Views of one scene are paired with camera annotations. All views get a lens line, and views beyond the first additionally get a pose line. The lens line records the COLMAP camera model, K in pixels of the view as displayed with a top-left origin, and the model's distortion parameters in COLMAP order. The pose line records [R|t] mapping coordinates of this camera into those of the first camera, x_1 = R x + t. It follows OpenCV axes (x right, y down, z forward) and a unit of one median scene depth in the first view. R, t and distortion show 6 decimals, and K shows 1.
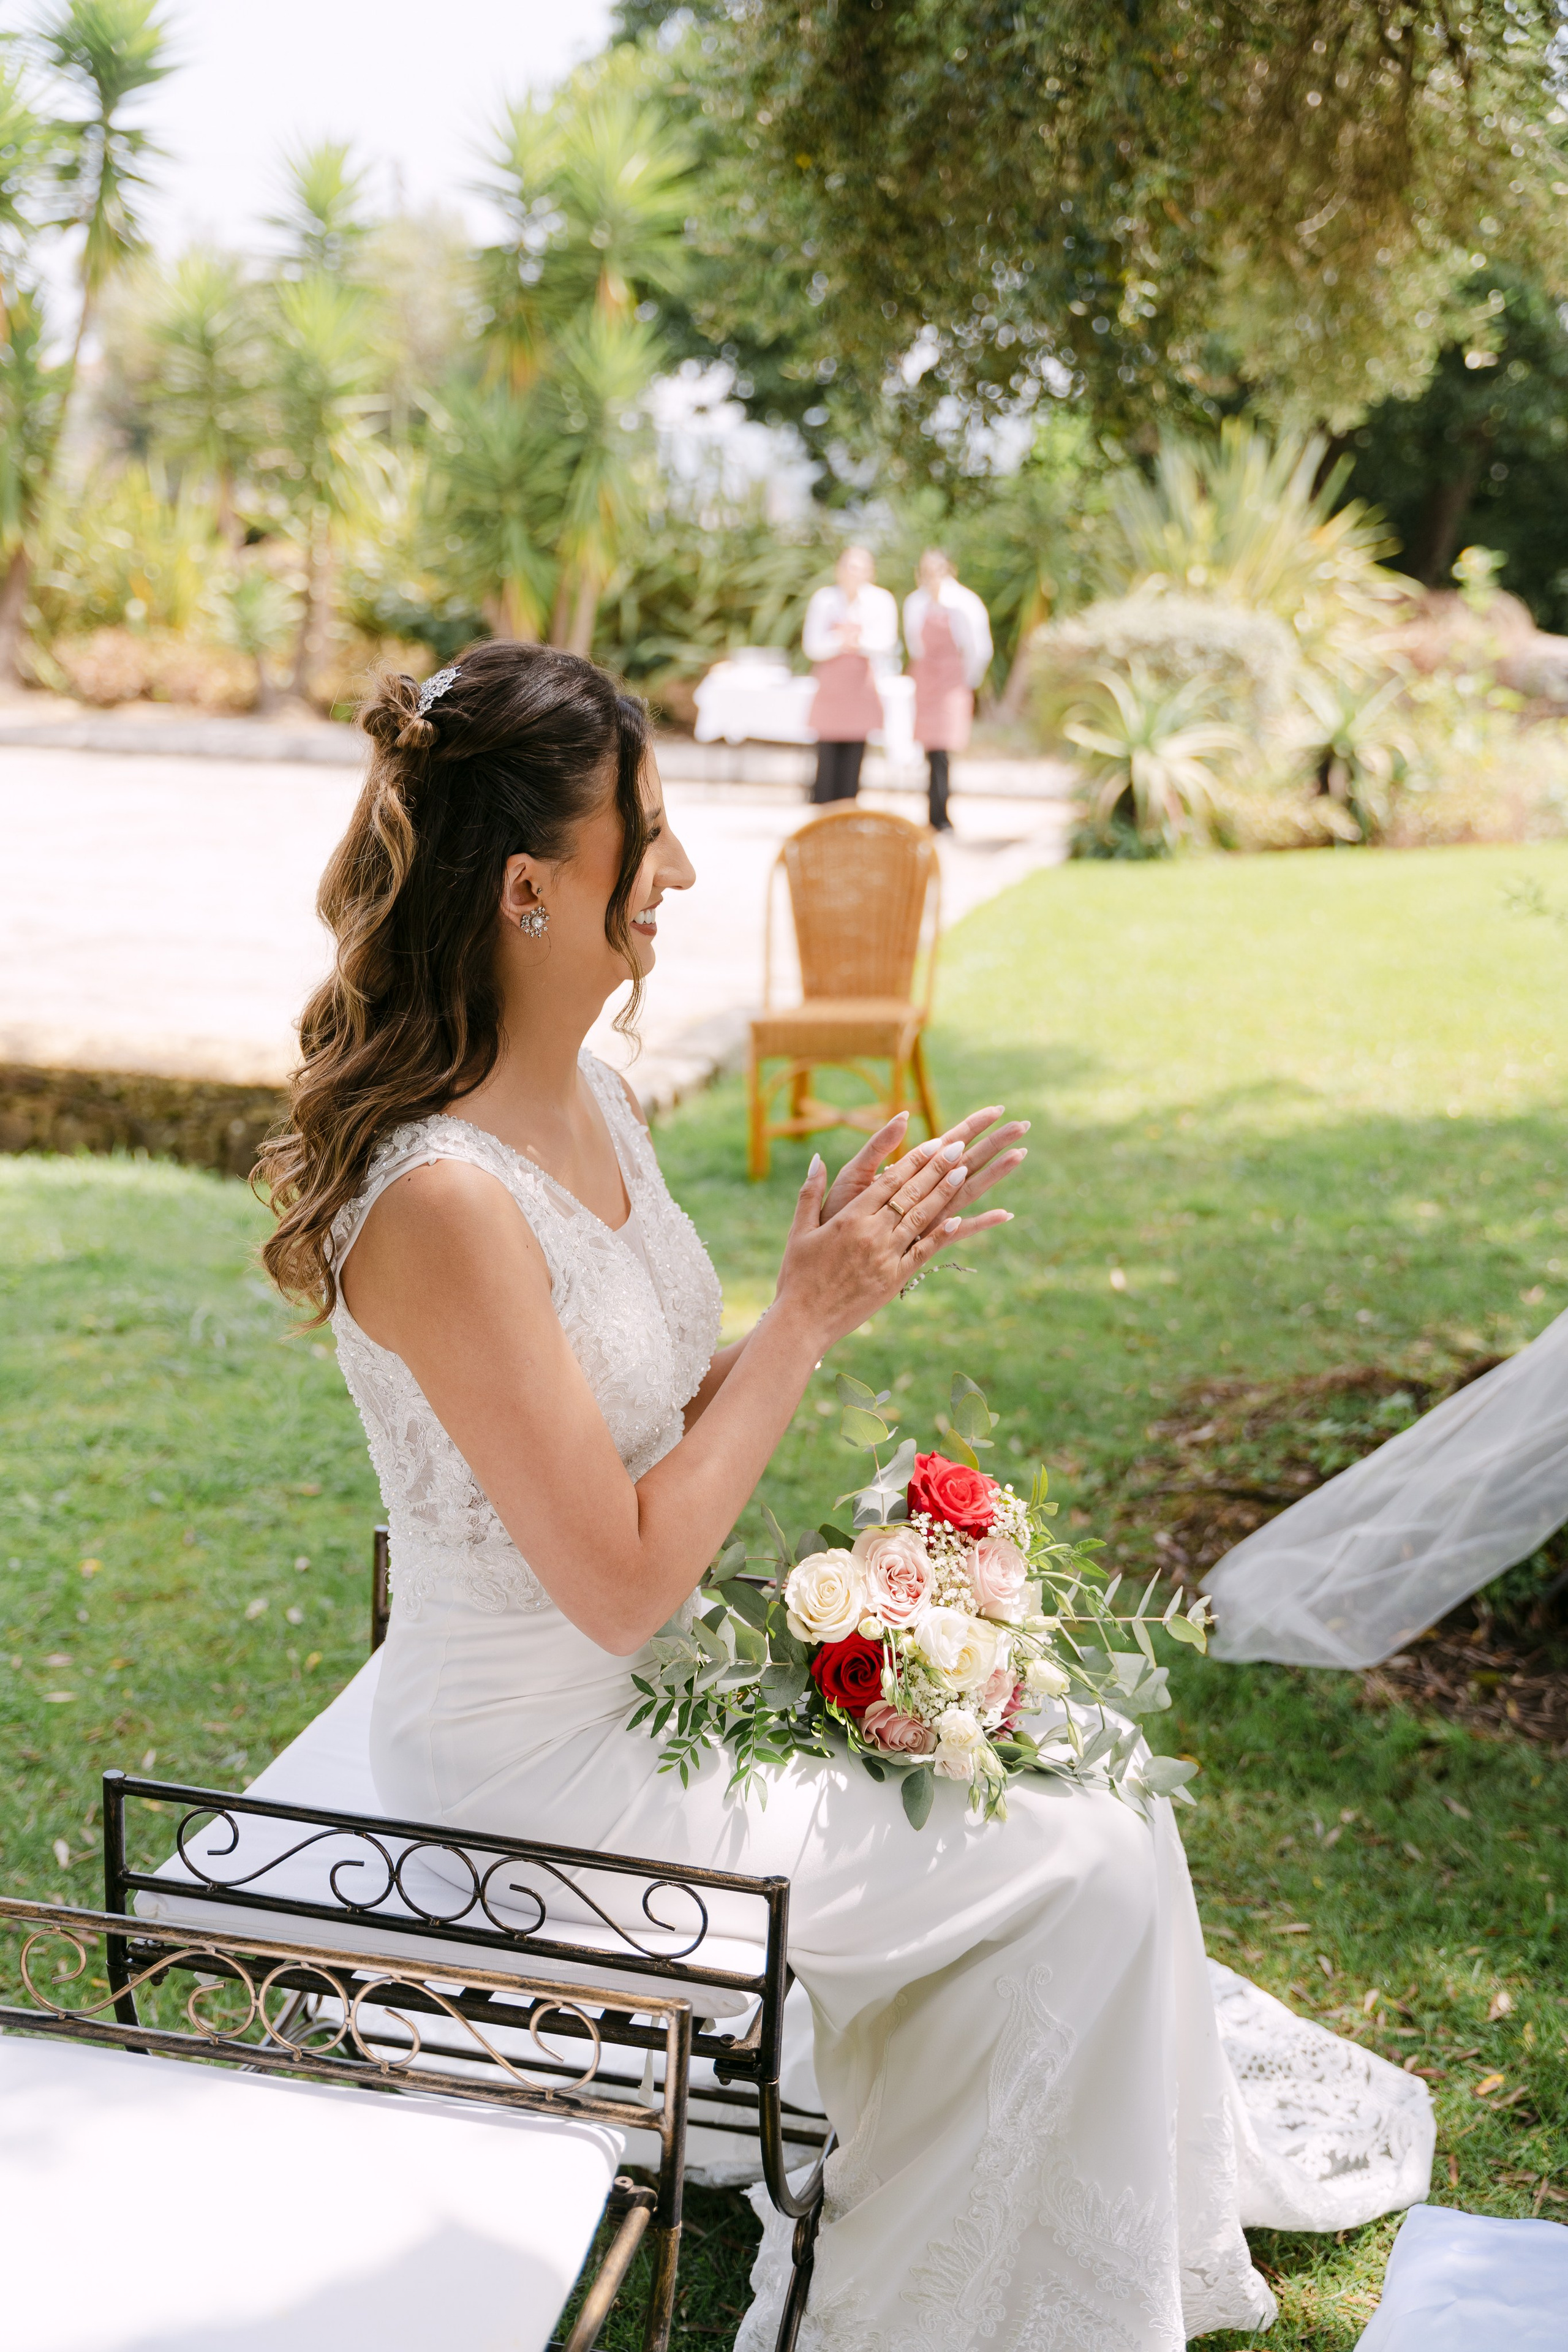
lens RADIAL K [[2721.5, 0, 782.3], [0, 2721.5, 1086.0], [0, 0, 1]] dist [0.073675, -0.001018]
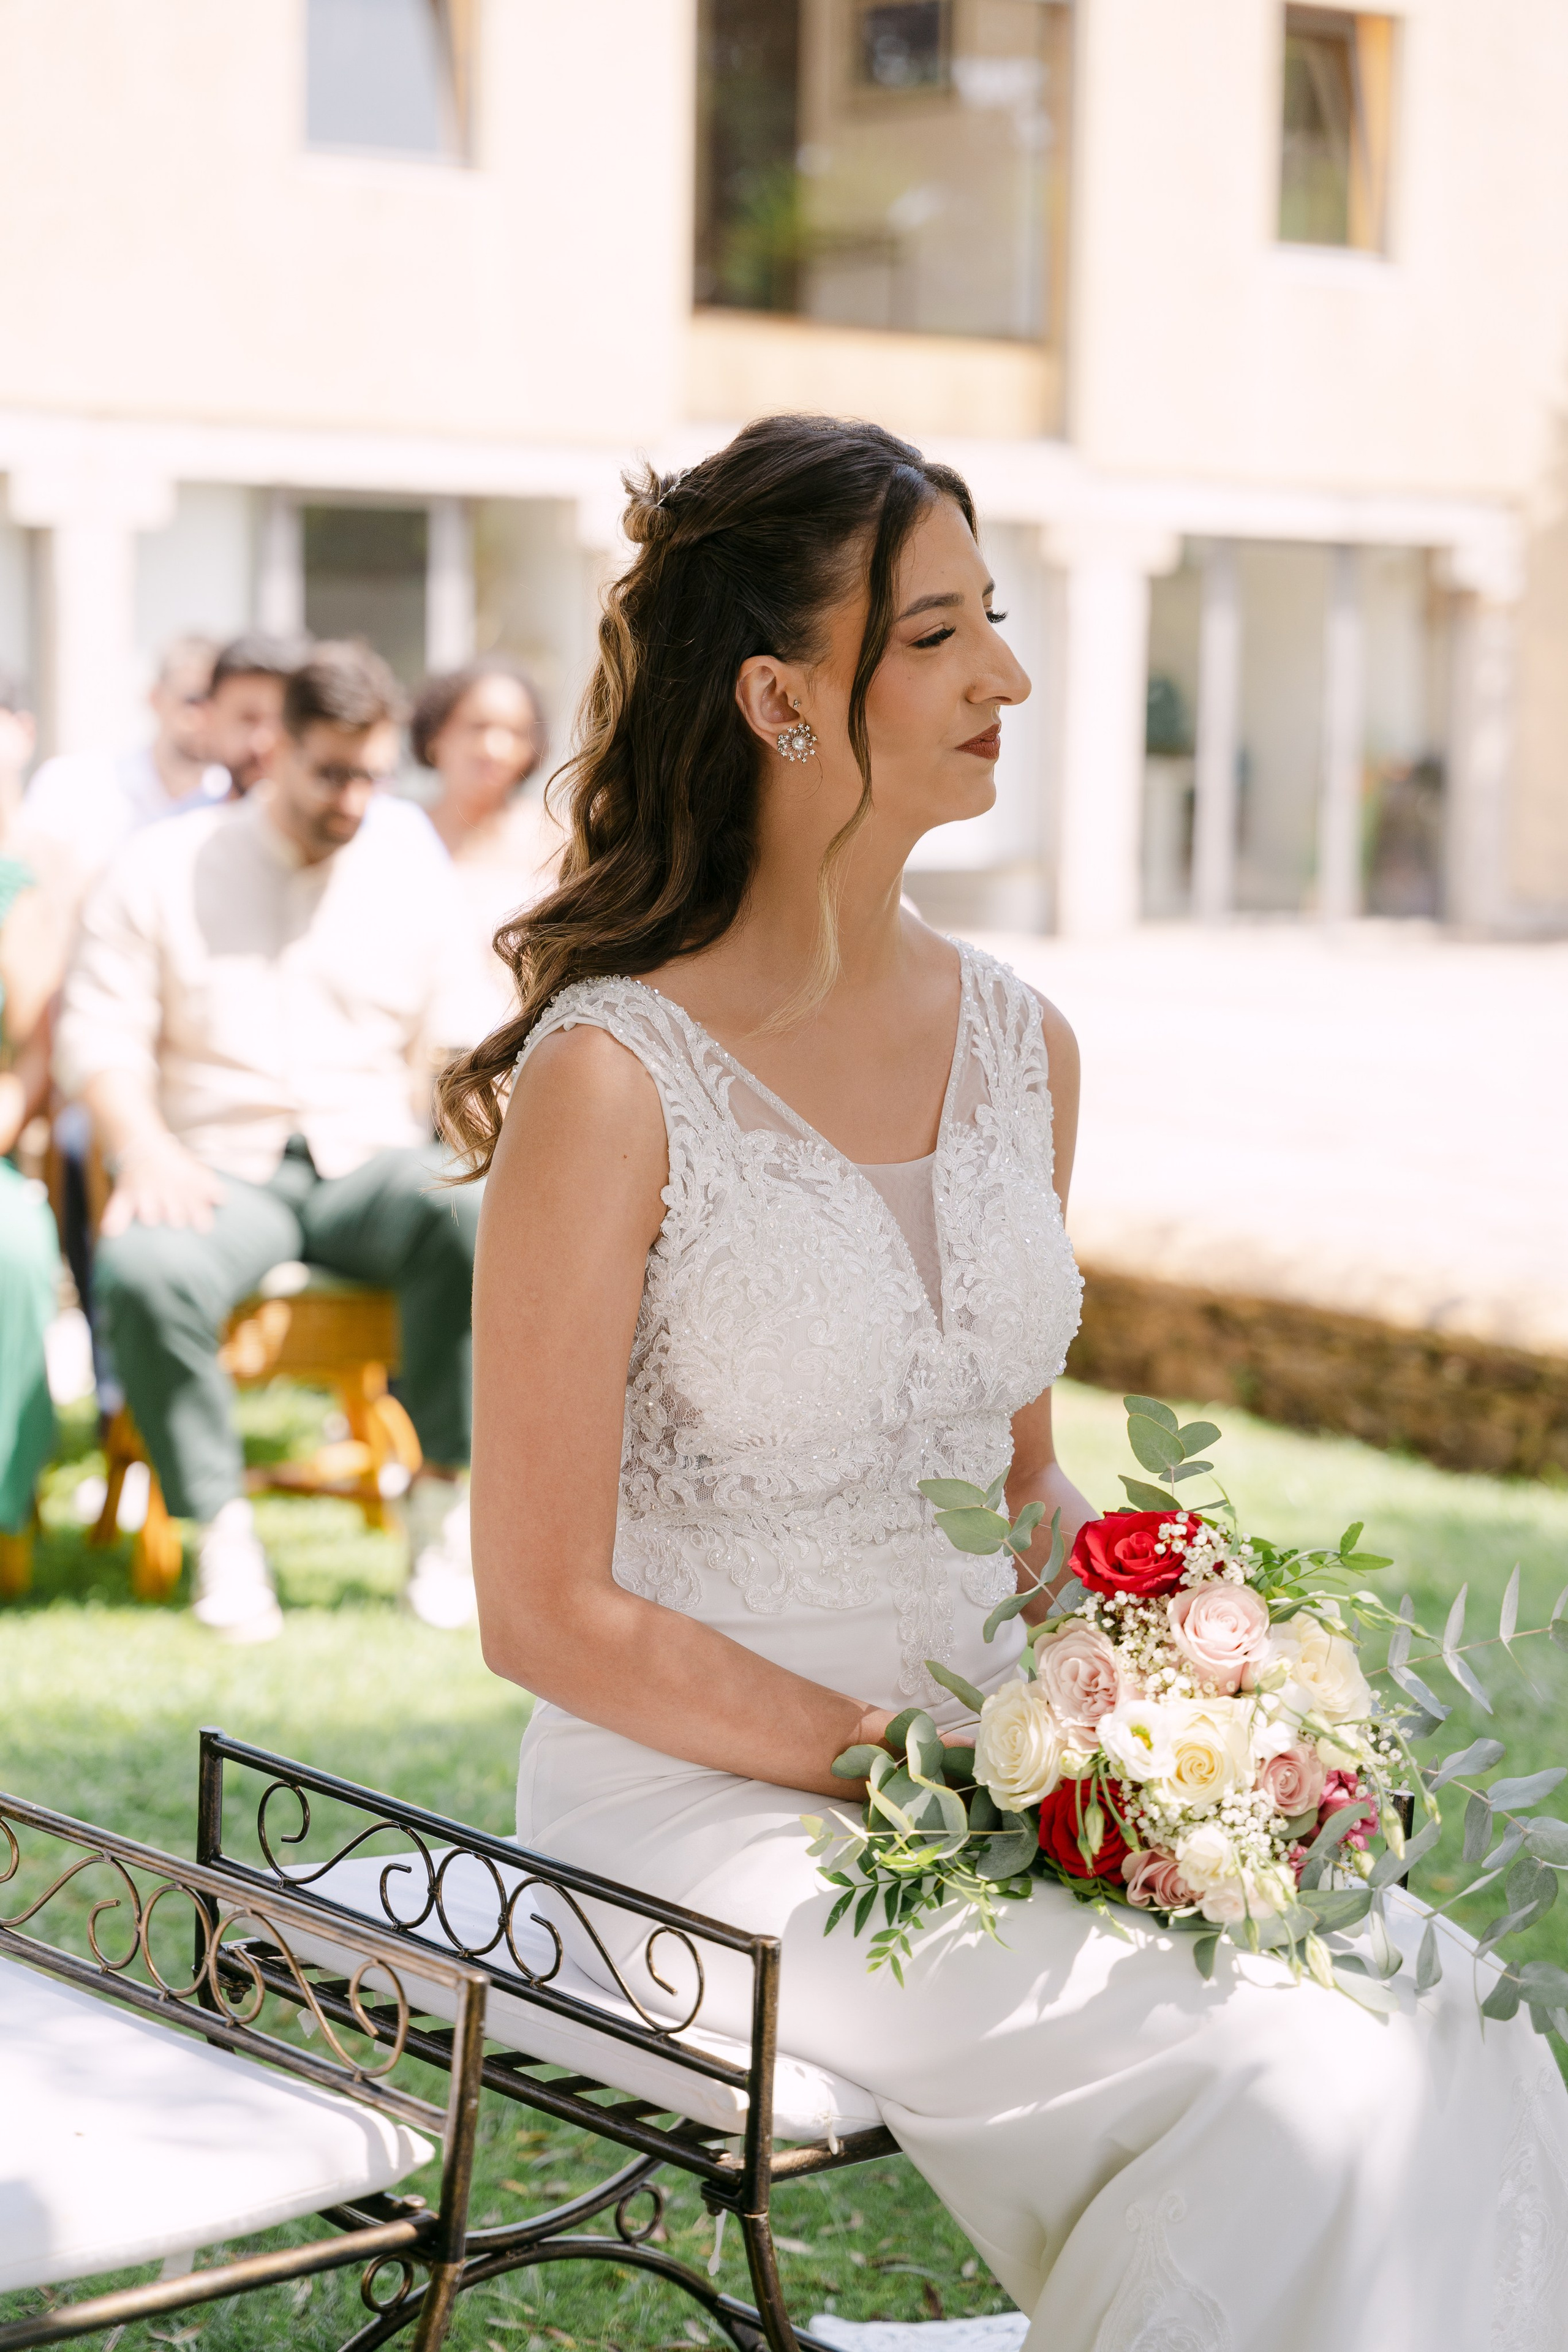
lens RADIAL K [[4517.4, 0, 784.0], [0, 4517.4, 1176.0], [0, 0, 1]] dist [0.109453, -0.274648]
pose [[0.845202, 0.081336, -0.528222, 0.609318], [-0.128903, 0.990197, -0.053785, 0.134214], [0.518670, 0.113549, 0.847401, -0.095170]]
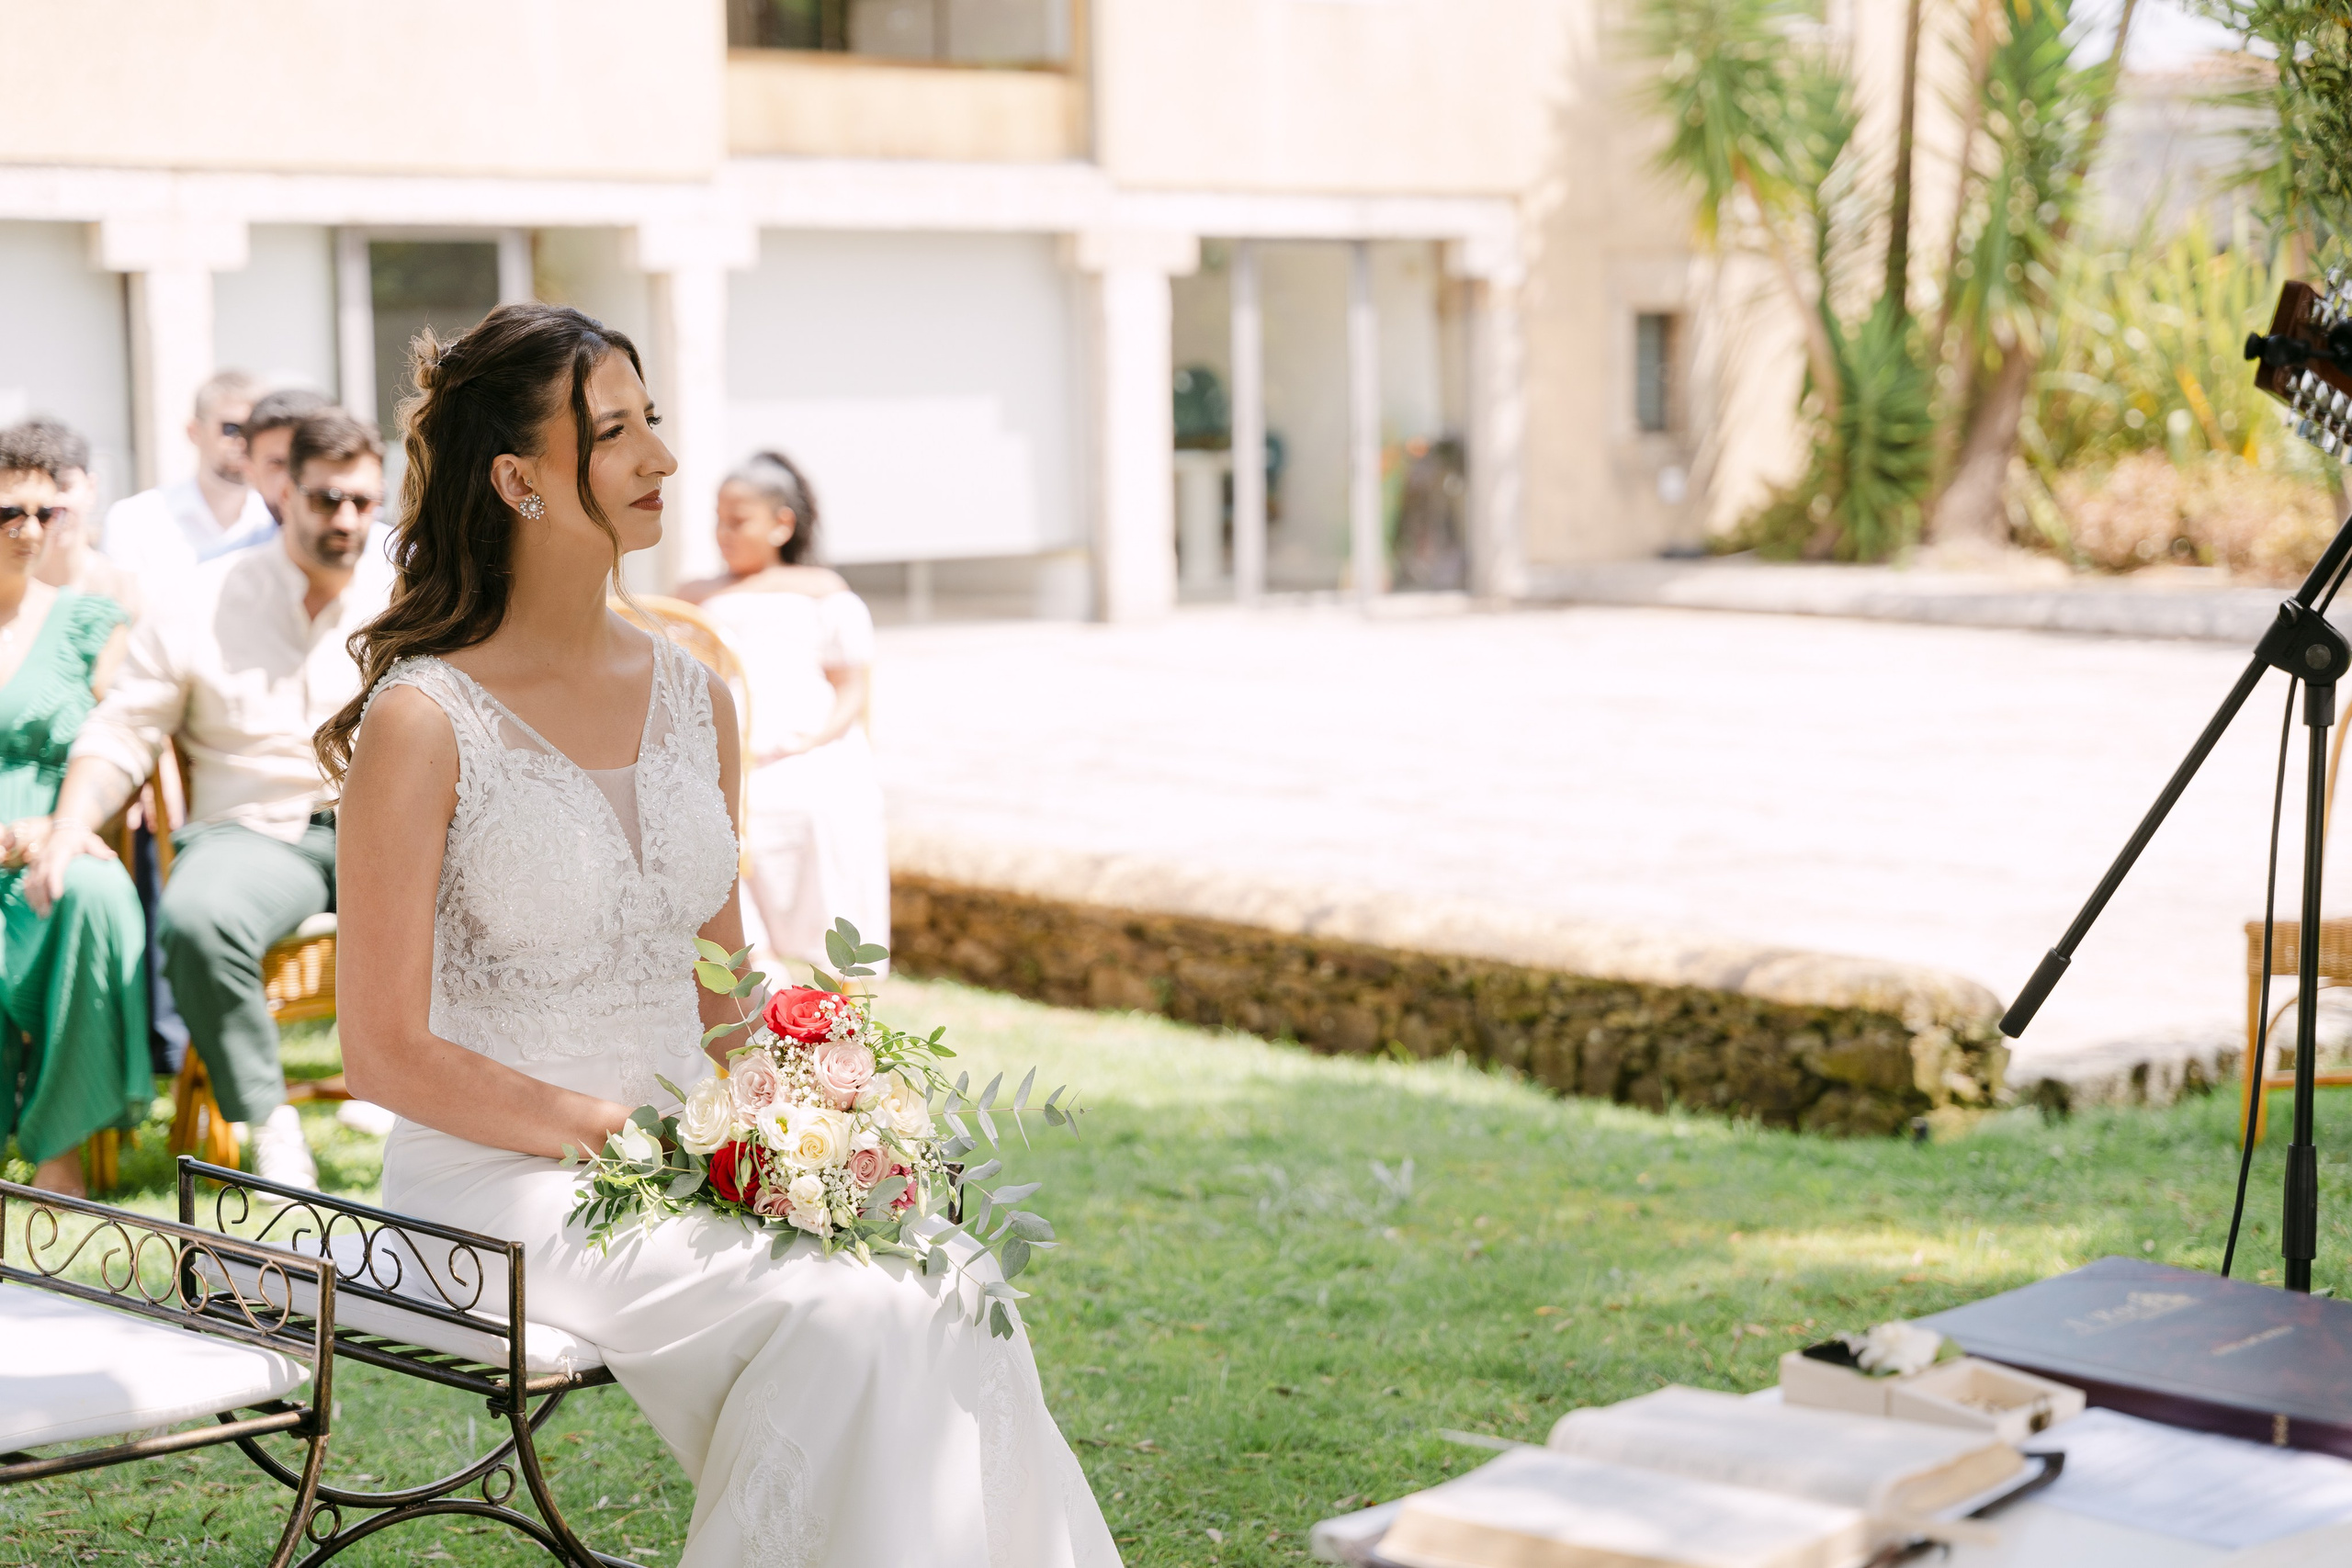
lens RADIAL K [[4517.0, 0, 1176.0], [0, 4517.0, 784.0], [0, 0, 1]] dist [0.109453, -0.274648]
pose [[0.875823, 0.036730, -0.481233, 1.169909], [-0.083706, 0.993549, -0.076509, 0.198412], [0.475318, 0.107290, 0.873248, -0.652907]]
